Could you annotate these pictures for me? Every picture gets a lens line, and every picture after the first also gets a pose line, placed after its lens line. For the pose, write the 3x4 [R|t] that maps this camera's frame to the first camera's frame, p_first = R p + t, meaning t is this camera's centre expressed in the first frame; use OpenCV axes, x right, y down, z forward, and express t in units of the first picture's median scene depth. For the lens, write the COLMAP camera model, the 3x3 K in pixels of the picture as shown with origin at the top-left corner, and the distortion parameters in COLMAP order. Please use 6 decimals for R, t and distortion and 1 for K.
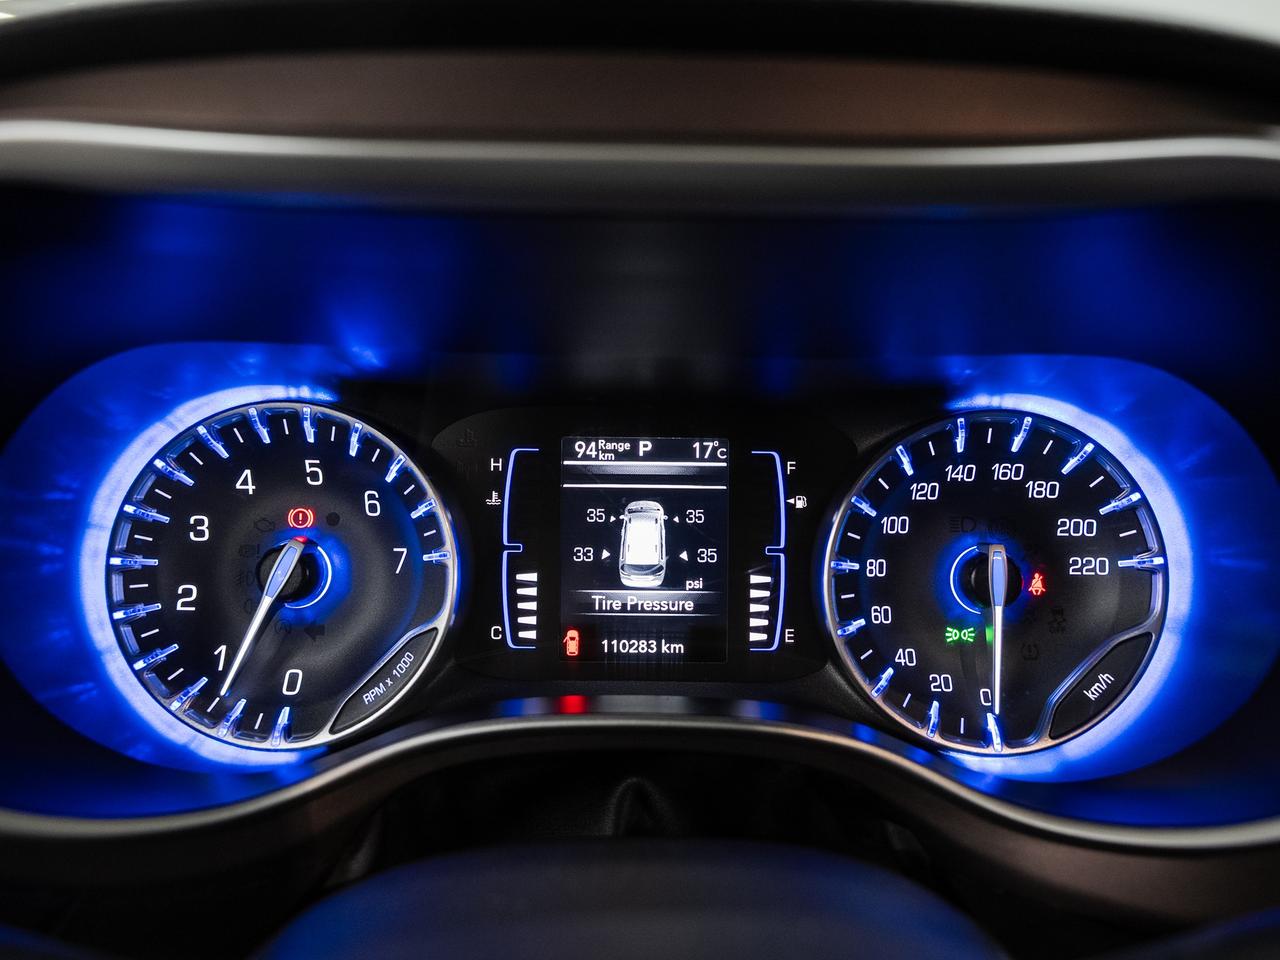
lens RADIAL K [[897.9, 0, 642.2], [0, 897.9, 474.9], [0, 0, 1]] dist [0.009847, 0.001931]
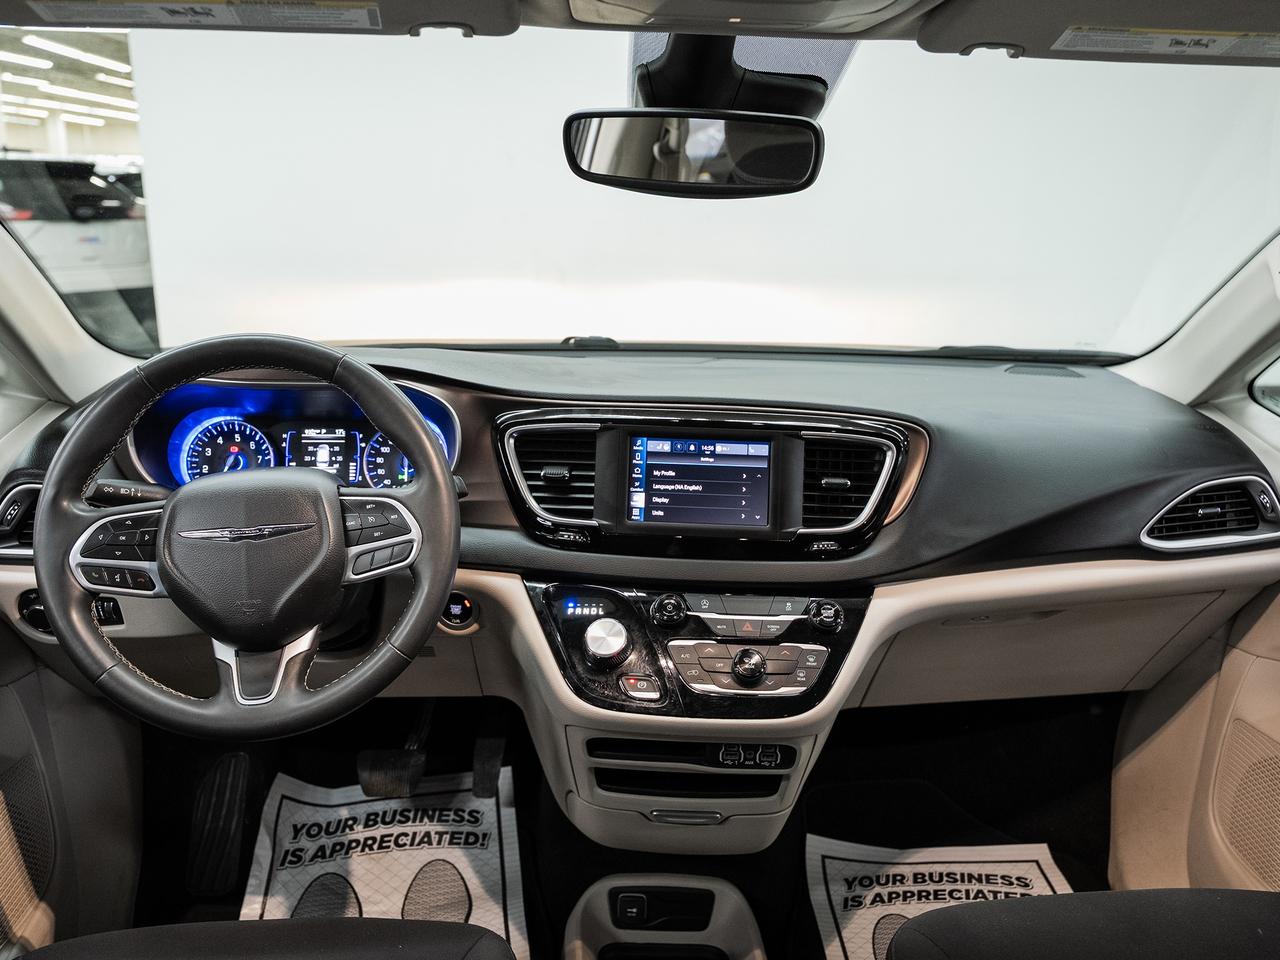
lens RADIAL K [[963.5, 0, 651.1], [0, 963.5, 478.4], [0, 0, 1]] dist [-0.004582, -0.000854]
pose [[0.994790, -0.010076, 0.101446, 1.045728], [0.011368, 0.999861, -0.012169, 0.254015], [-0.101309, 0.013258, 0.994767, -3.498631]]
